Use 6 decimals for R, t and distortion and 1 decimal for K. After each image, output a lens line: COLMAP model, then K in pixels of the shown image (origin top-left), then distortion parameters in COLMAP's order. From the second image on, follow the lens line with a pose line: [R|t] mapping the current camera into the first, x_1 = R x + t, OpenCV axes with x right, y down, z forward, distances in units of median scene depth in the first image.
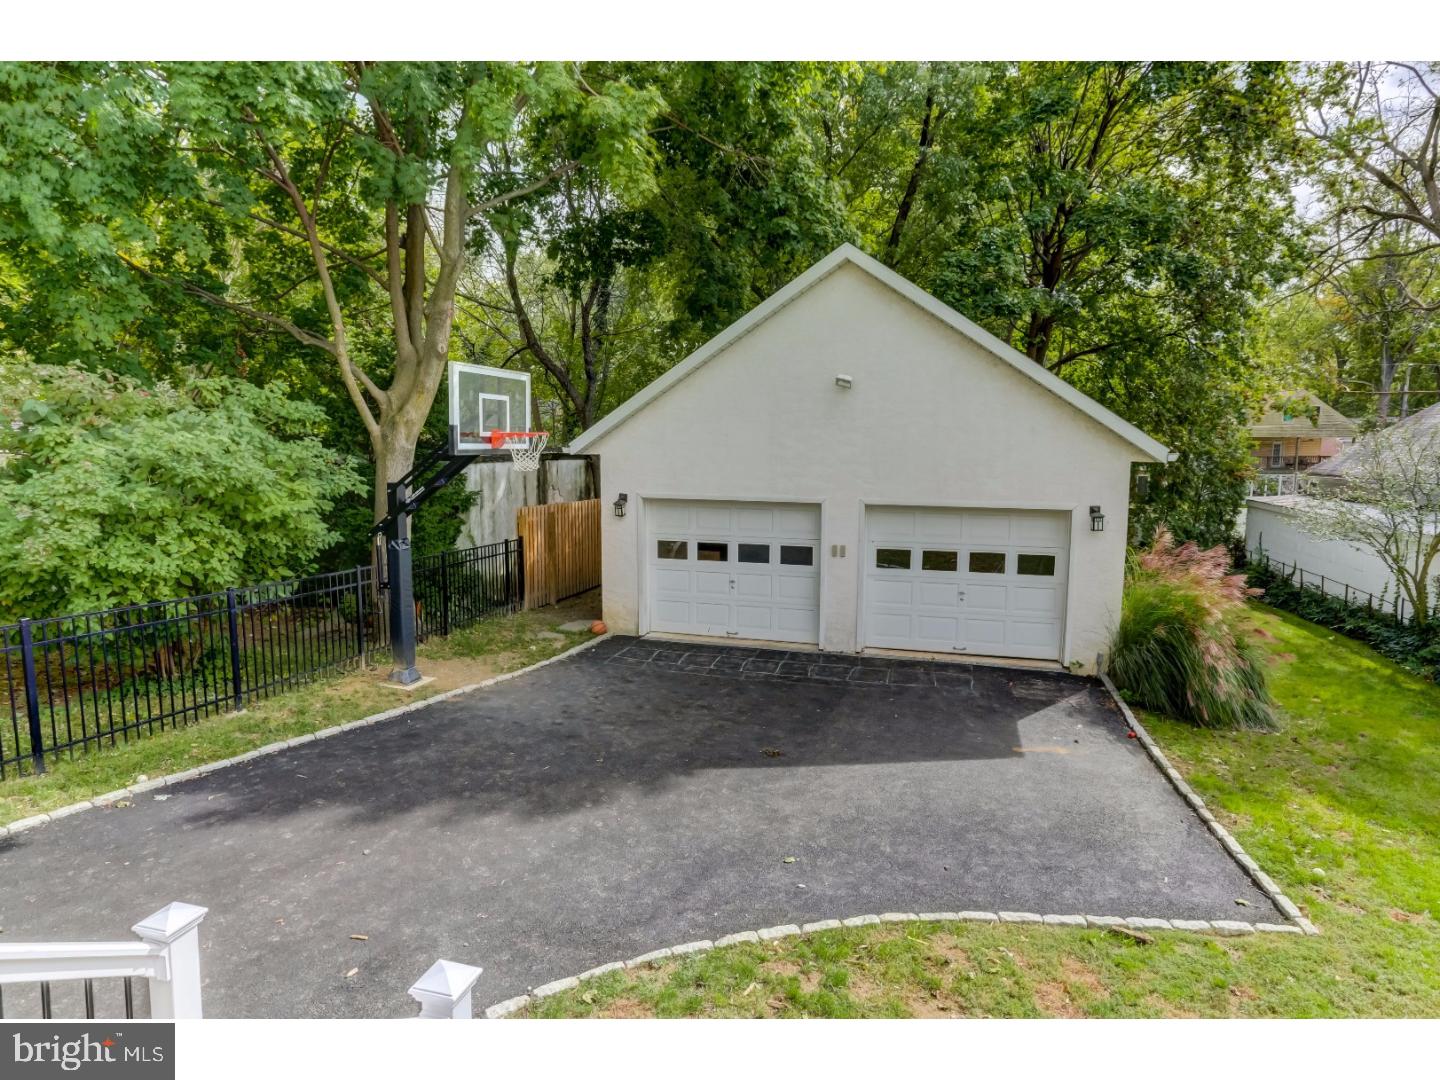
lens RADIAL K [[806.6, 0, 719.8], [0, 806.6, 534.0], [0, 0, 1]] dist [-0.016446, 0.002576]
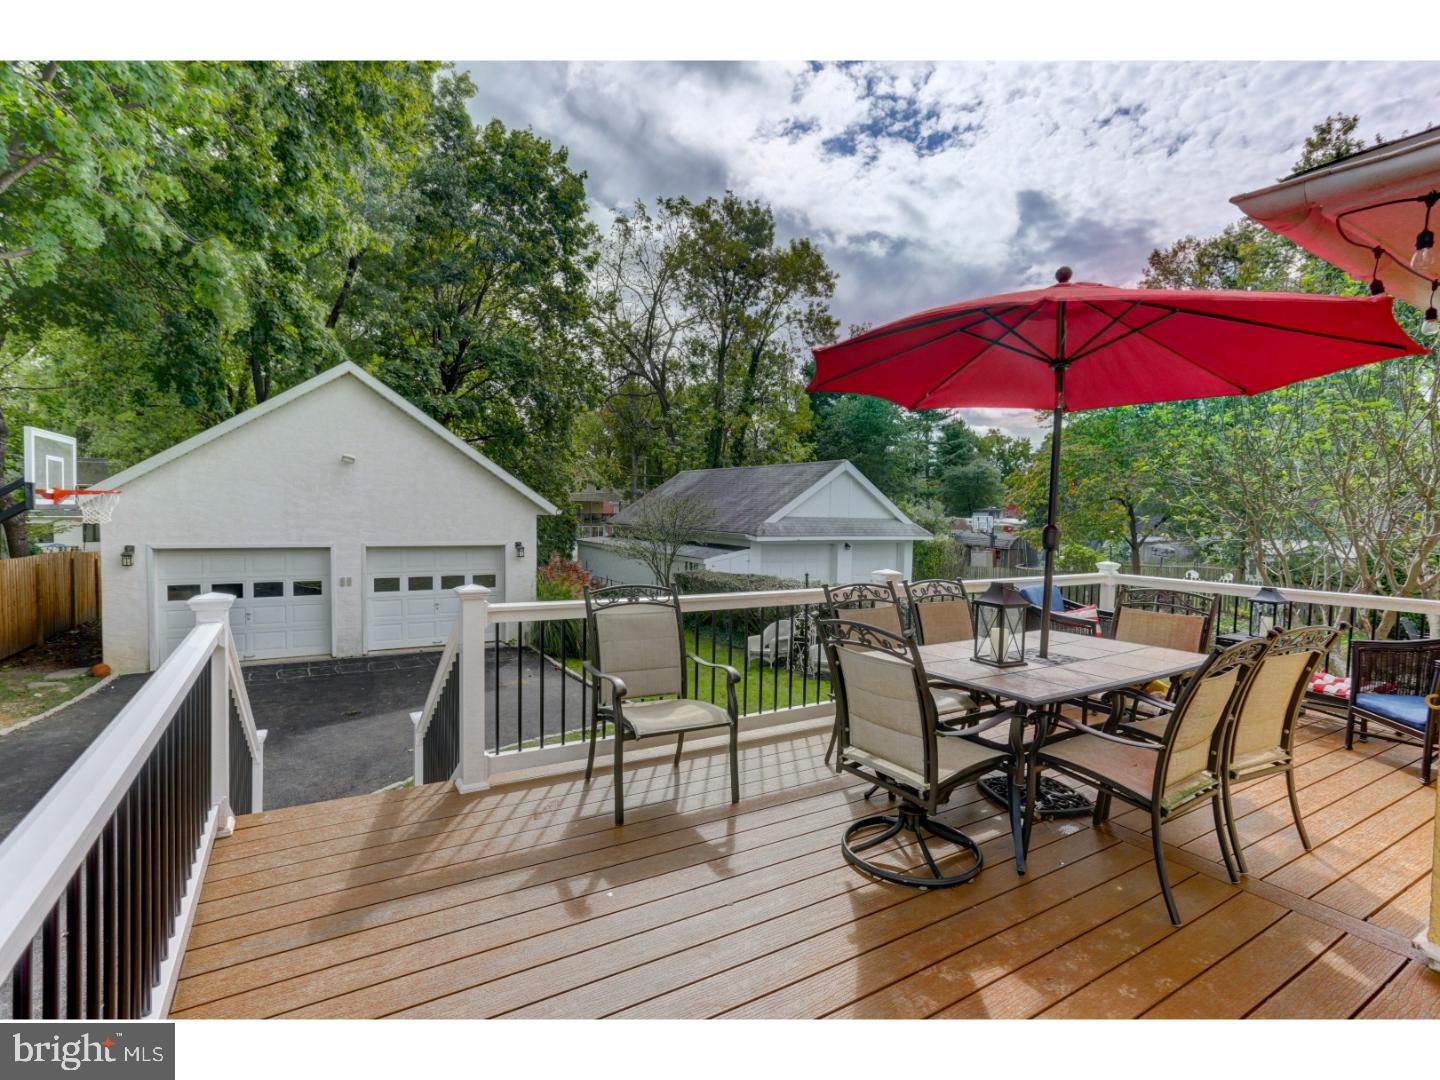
lens RADIAL K [[695.0, 0, 719.1], [0, 695.0, 527.4], [0, 0, 1]] dist [-0.035295, 0.015232]
pose [[0.683446, -0.014461, 0.729858, -0.264254], [0.071776, 0.996290, -0.047472, 0.029777], [-0.726464, 0.084831, 0.681948, -0.248014]]
